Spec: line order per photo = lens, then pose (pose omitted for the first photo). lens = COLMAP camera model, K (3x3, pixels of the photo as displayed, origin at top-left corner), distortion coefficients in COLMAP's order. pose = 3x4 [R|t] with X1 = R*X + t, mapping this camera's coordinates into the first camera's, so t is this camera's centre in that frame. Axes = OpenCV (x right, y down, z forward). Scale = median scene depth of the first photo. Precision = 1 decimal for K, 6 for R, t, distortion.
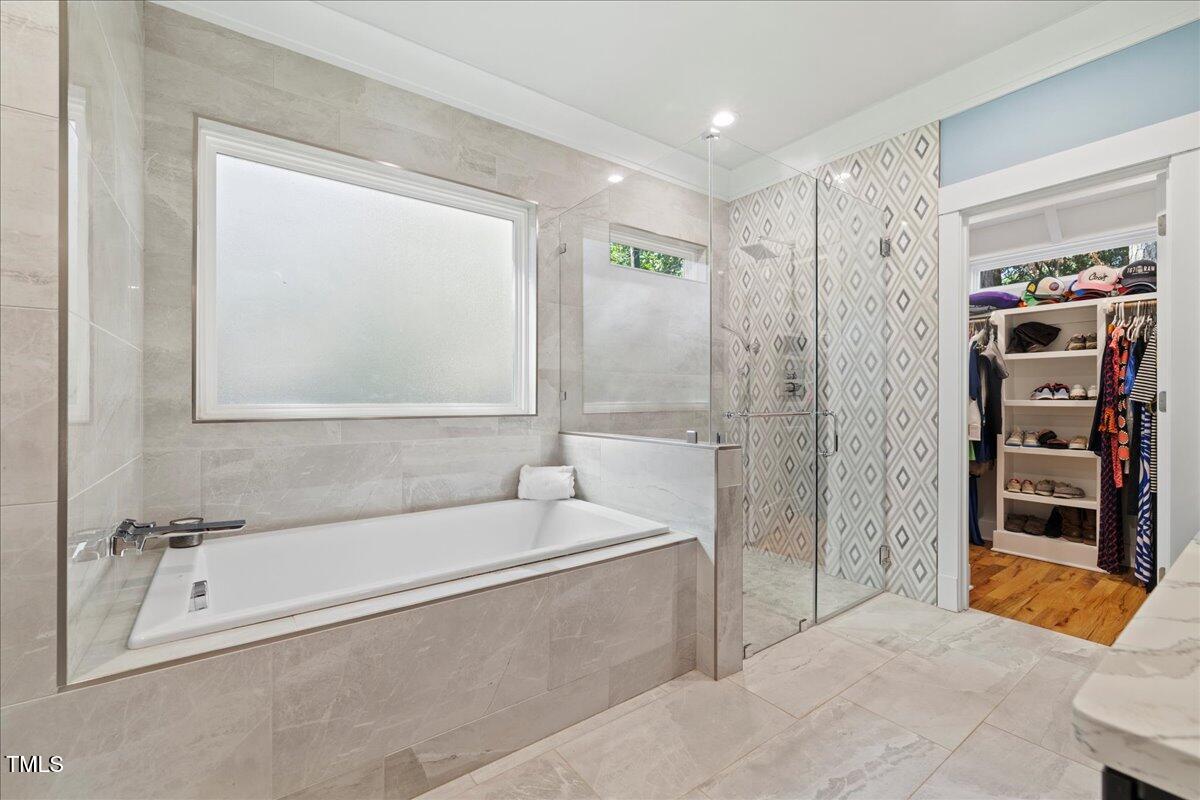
lens RADIAL K [[504.8, 0, 597.0], [0, 504.8, 398.9], [0, 0, 1]] dist [-0.003299, 0.000982]
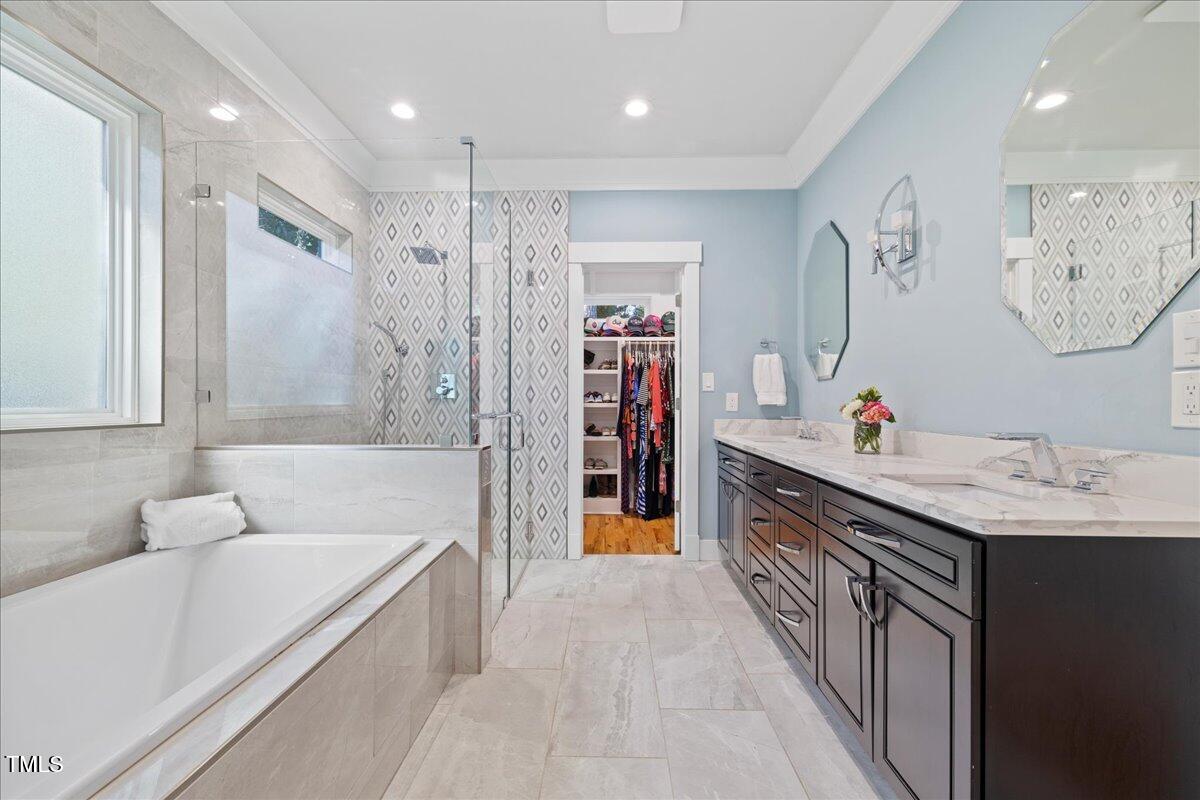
lens RADIAL K [[504.8, 0, 599.3], [0, 504.8, 403.1], [0, 0, 1]] dist [-0.003299, 0.000982]
pose [[0.609826, -0.000094, 0.792535, -0.293422], [-0.001370, 0.999998, 0.001173, 0.001600], [-0.792534, -0.001801, 0.609825, 0.119025]]
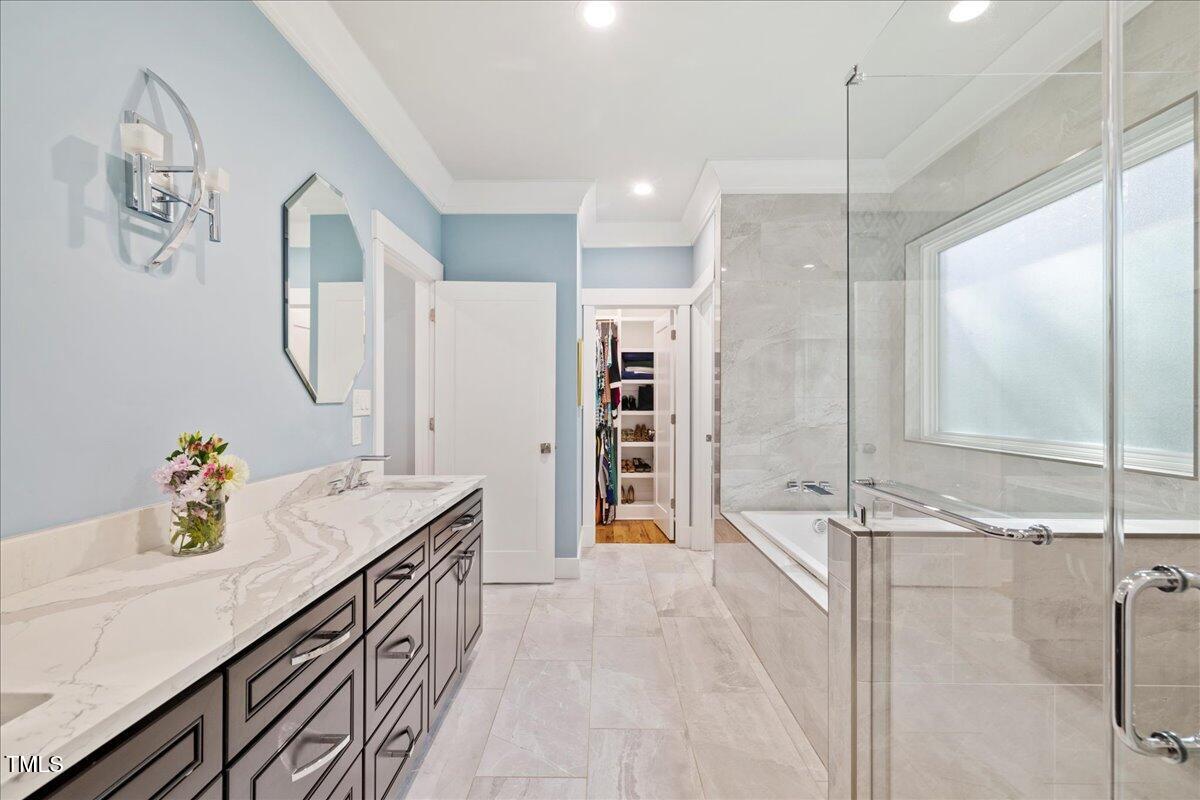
lens RADIAL K [[504.8, 0, 601.4], [0, 504.8, 399.5], [0, 0, 1]] dist [-0.003299, 0.000982]
pose [[-0.593081, -0.005204, -0.805126, 0.693444], [-0.001897, 0.999985, -0.005066, -0.049129], [0.805141, -0.001477, -0.593082, 0.788675]]
